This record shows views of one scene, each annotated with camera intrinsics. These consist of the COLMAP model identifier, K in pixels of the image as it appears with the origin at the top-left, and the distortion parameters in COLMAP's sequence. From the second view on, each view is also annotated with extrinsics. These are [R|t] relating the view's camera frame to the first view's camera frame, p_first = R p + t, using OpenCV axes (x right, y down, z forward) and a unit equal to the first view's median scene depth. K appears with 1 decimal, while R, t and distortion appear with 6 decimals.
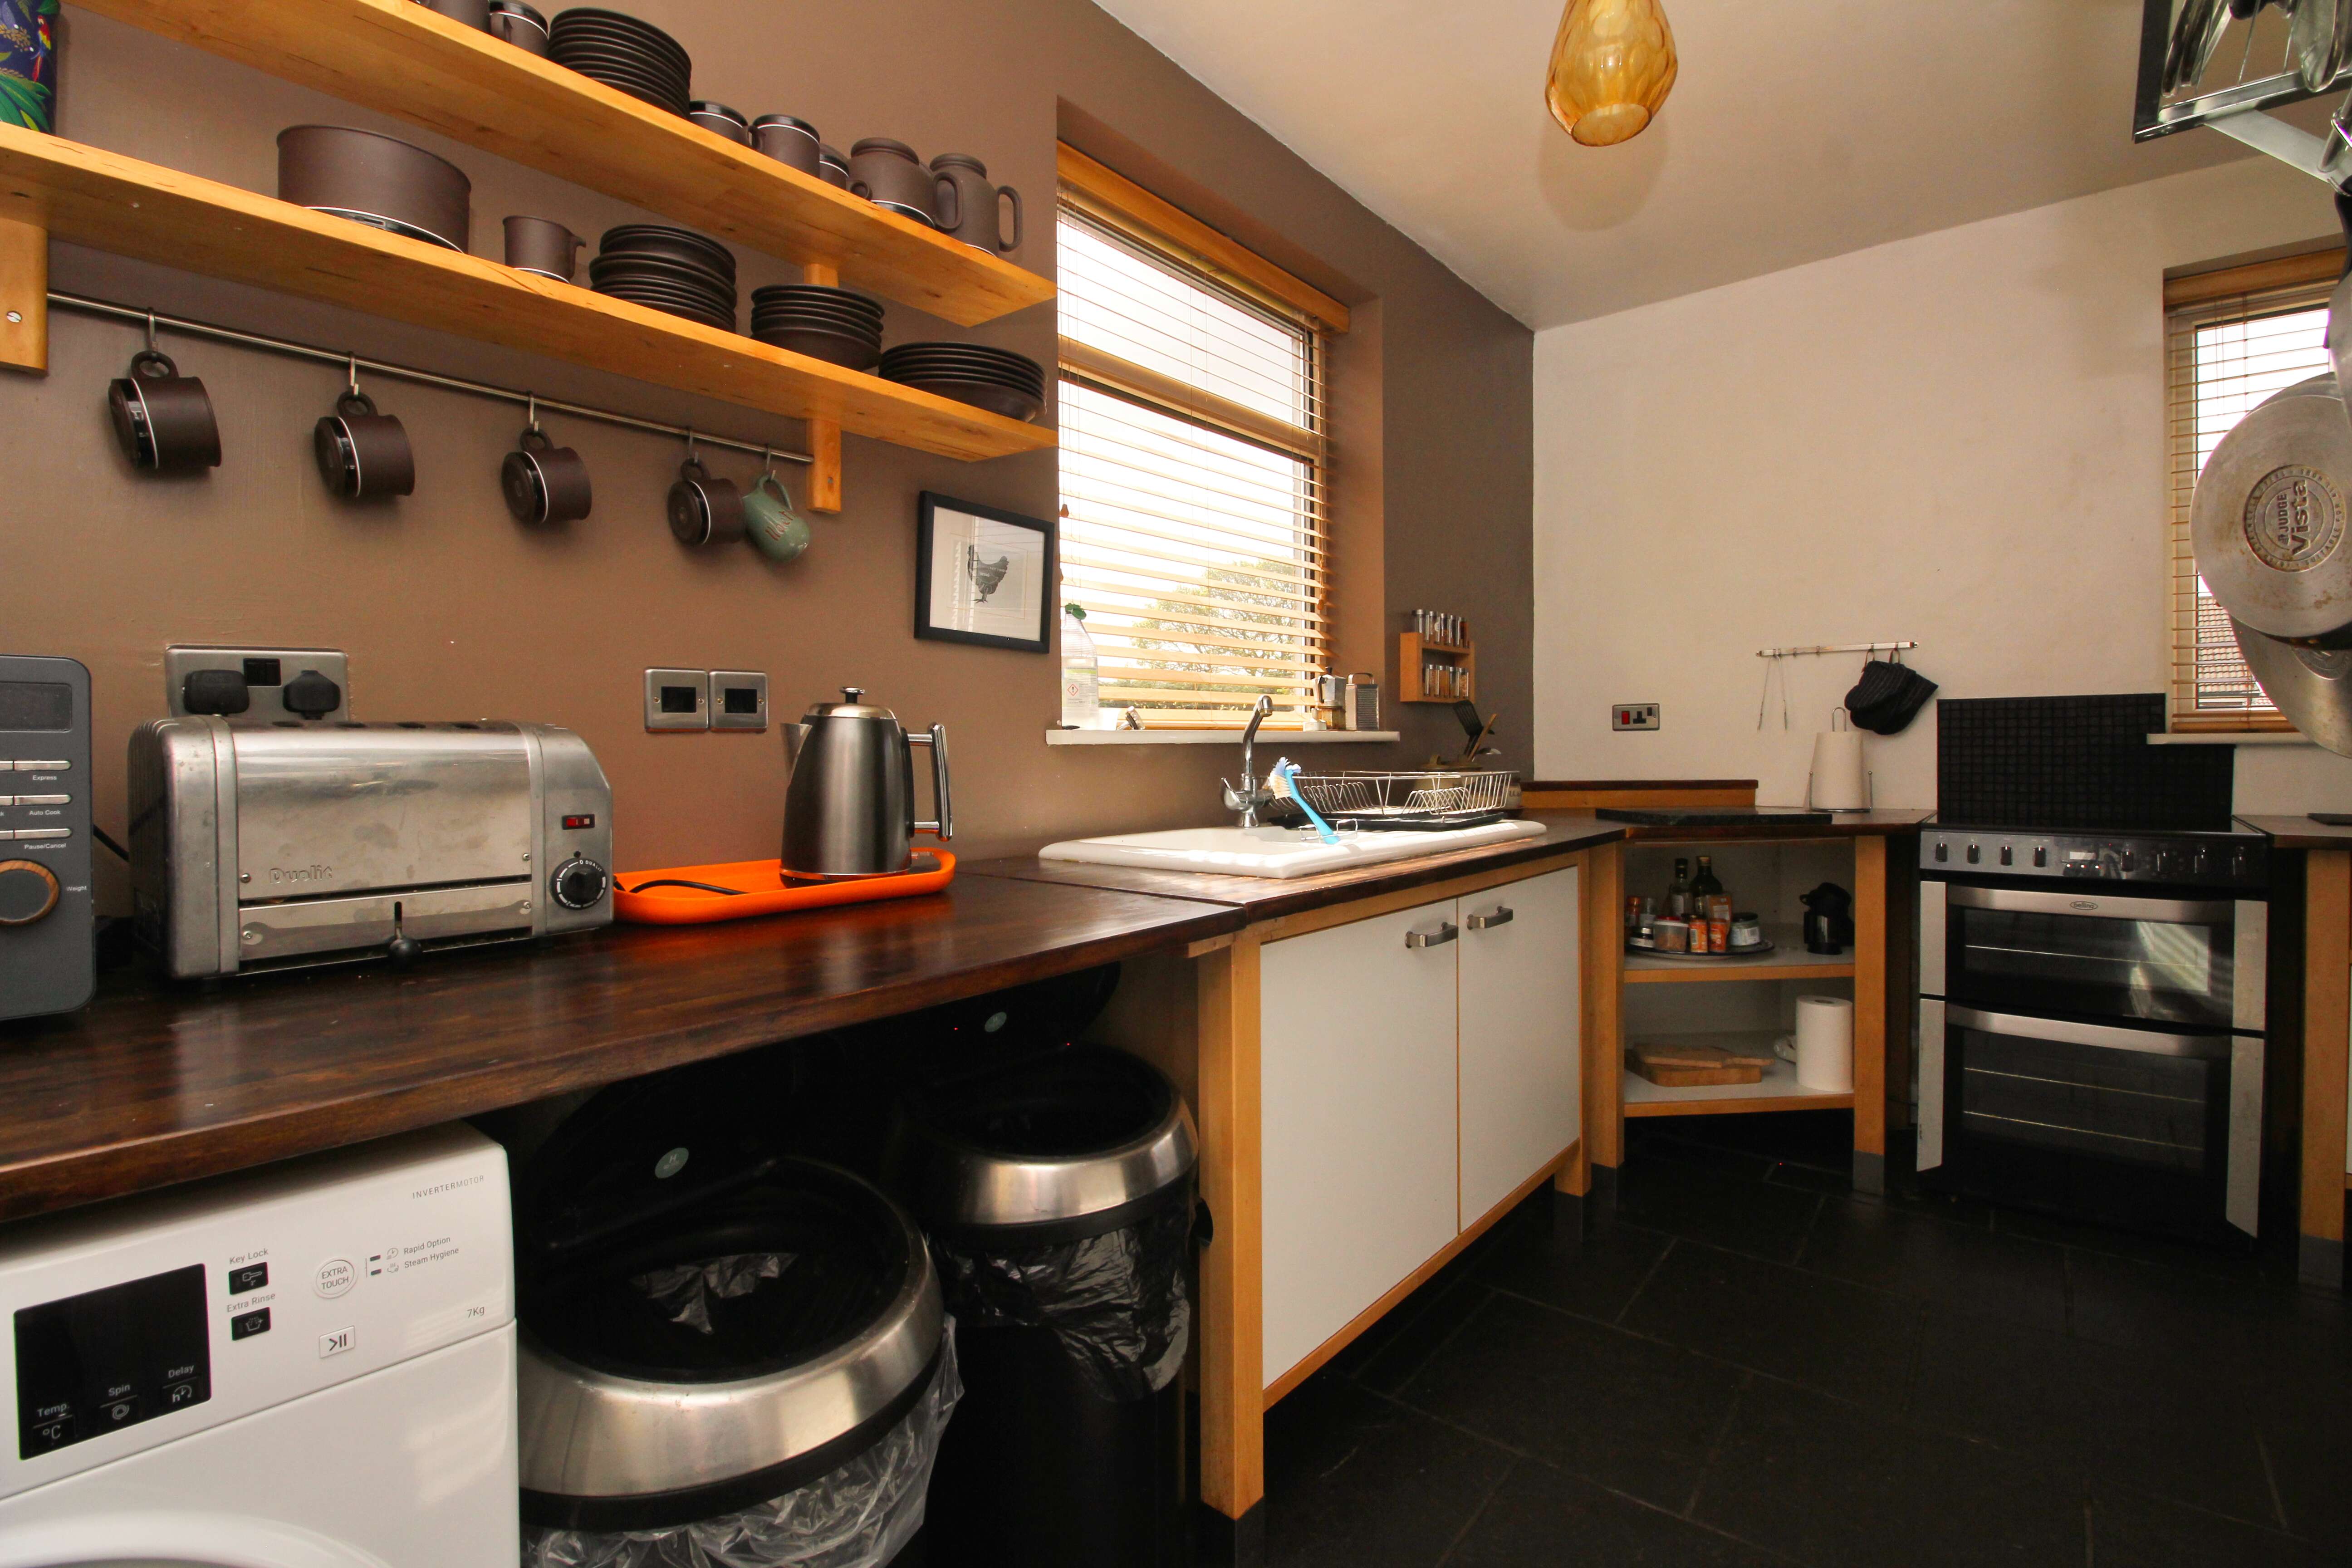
lens RADIAL K [[1086.2, 0, 1163.1], [0, 1086.2, 768.2], [0, 0, 1]] dist [-0.011898, -0.004601]
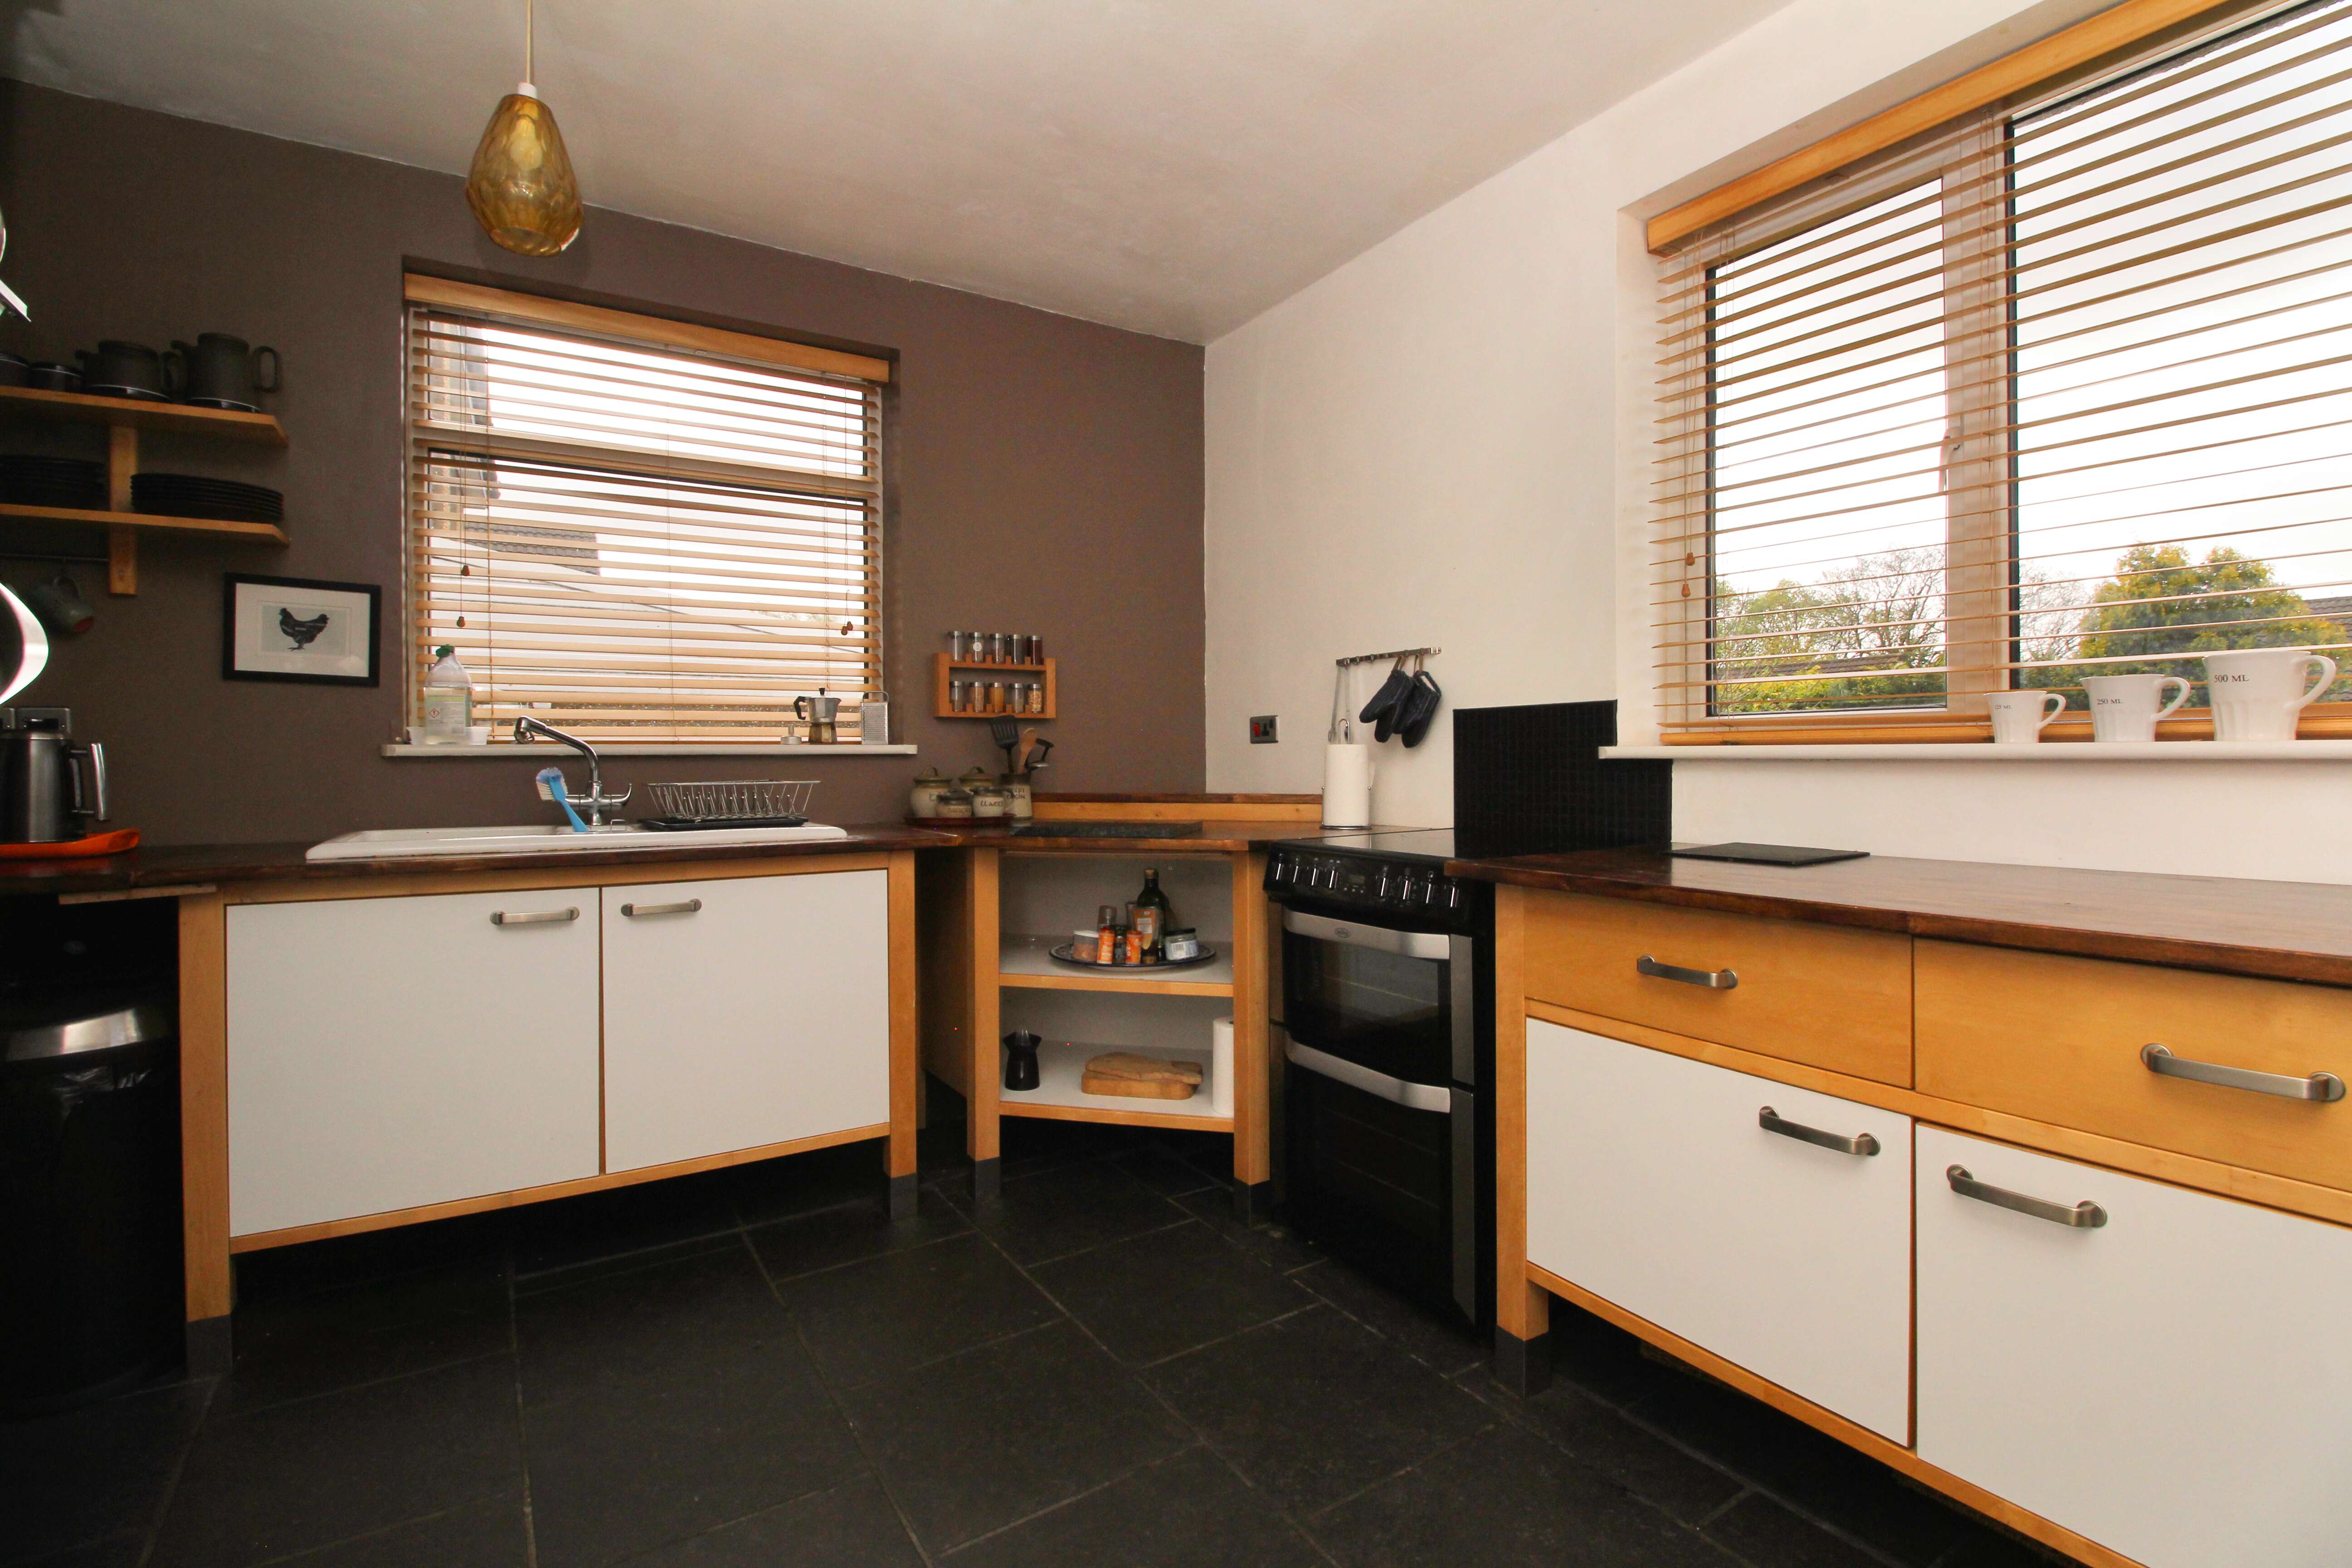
lens RADIAL K [[1086.2, 0, 1188.0], [0, 1086.2, 753.8], [0, 0, 1]] dist [-0.011898, -0.004601]
pose [[0.947832, 0.003181, -0.318754, 0.875382], [-0.010484, 0.999720, -0.021196, -0.004369], [0.318598, 0.023432, 0.947600, 0.057210]]
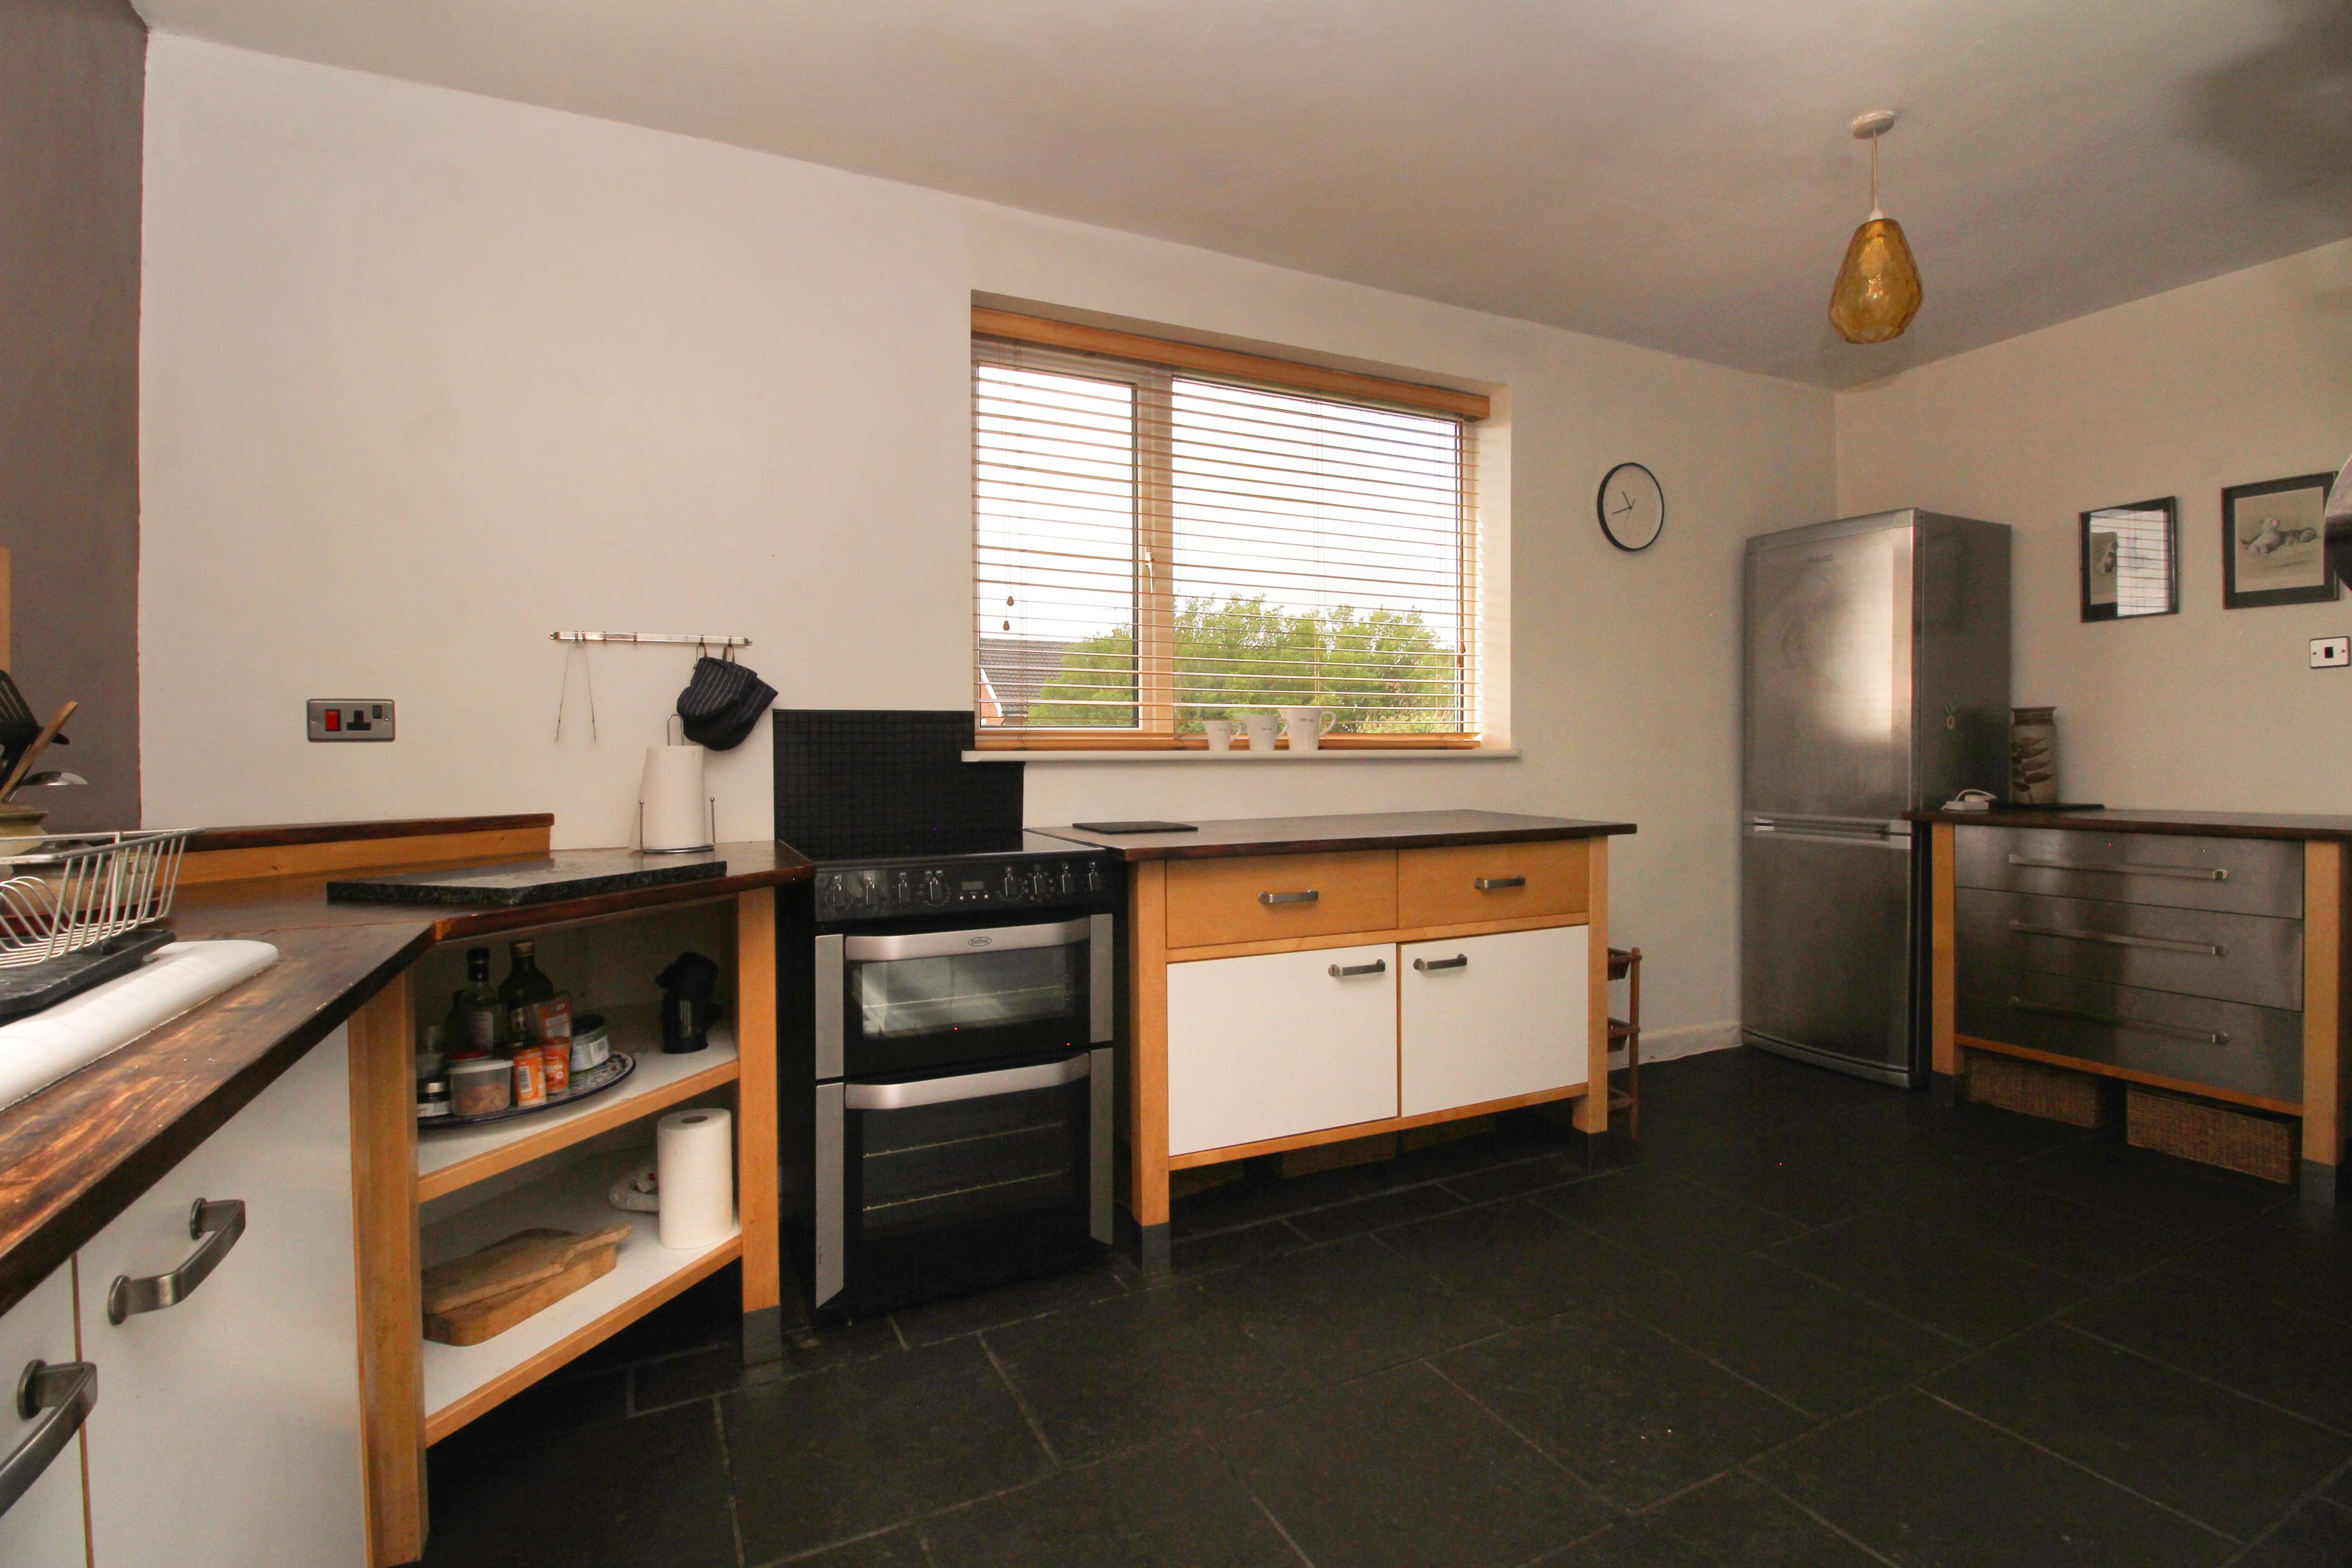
lens RADIAL K [[1086.2, 0, 1178.3], [0, 1086.2, 767.9], [0, 0, 1]] dist [-0.011898, -0.004601]
pose [[0.415192, -0.004311, 0.909723, 0.092199], [0.025346, 0.999655, -0.006831, -0.004985], [-0.909380, 0.025894, 0.415159, 0.403253]]
